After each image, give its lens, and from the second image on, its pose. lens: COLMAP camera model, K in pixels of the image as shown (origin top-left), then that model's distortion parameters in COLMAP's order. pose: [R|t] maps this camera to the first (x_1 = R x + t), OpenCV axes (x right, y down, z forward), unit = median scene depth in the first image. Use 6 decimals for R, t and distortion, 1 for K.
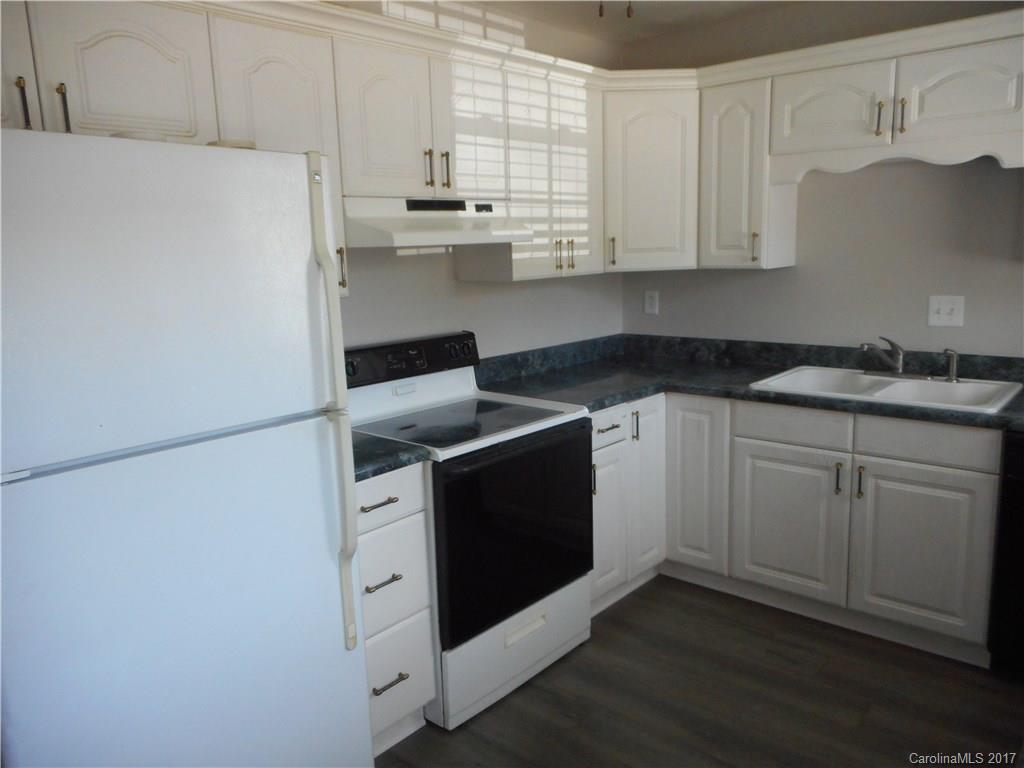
lens RADIAL K [[760.2, 0, 512.0], [0, 760.2, 384.0], [0, 0, 1]] dist [-0.035178, 0.002110]
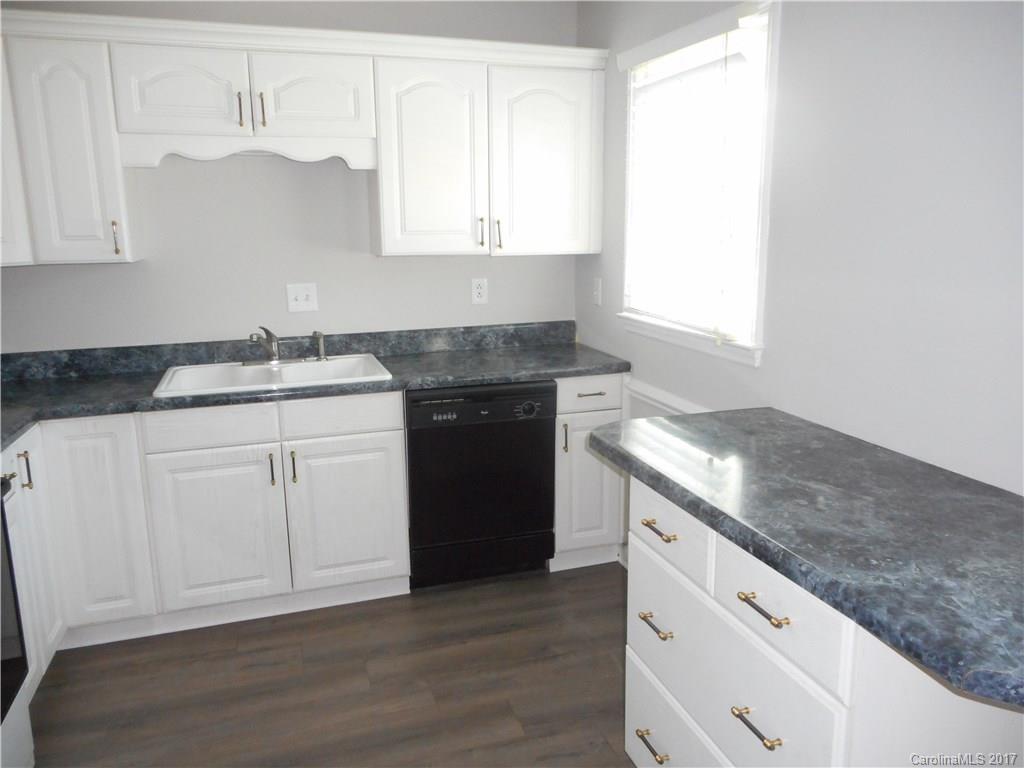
lens RADIAL K [[770.3, 0, 512.0], [0, 770.3, 384.0], [0, 0, 1]] dist [-0.001656, -0.000490]
pose [[0.497779, -0.149828, 0.854265, -0.247288], [0.153390, 0.984647, 0.083315, -0.020514], [-0.853632, 0.089564, 0.513118, 0.182806]]
